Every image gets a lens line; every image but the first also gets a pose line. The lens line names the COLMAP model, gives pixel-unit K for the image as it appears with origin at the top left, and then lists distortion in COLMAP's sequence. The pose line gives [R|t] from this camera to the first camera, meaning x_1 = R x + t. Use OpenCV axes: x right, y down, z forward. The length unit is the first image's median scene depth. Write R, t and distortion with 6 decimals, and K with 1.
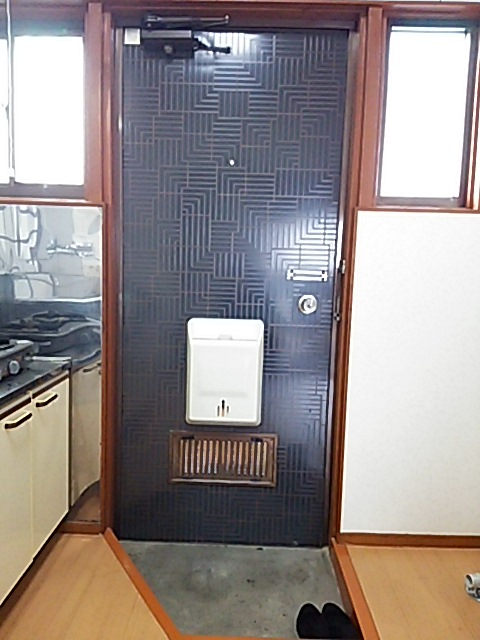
lens RADIAL K [[493.7, 0, 237.3], [0, 493.7, 325.8], [0, 0, 1]] dist [0.097617, -0.156676]
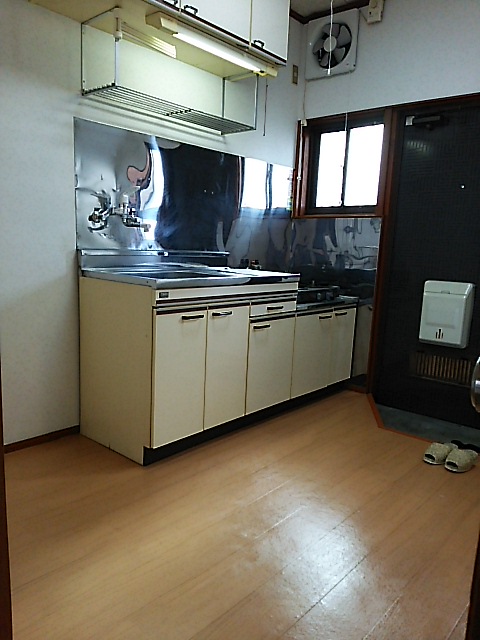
lens RADIAL K [[493.7, 0, 237.3], [0, 493.7, 325.8], [0, 0, 1]] dist [0.097617, -0.156676]
pose [[0.767143, 0.104198, -0.632957, 0.514183], [-0.089991, 0.994443, 0.054637, 0.107330], [0.635132, 0.015046, 0.772257, -0.746358]]
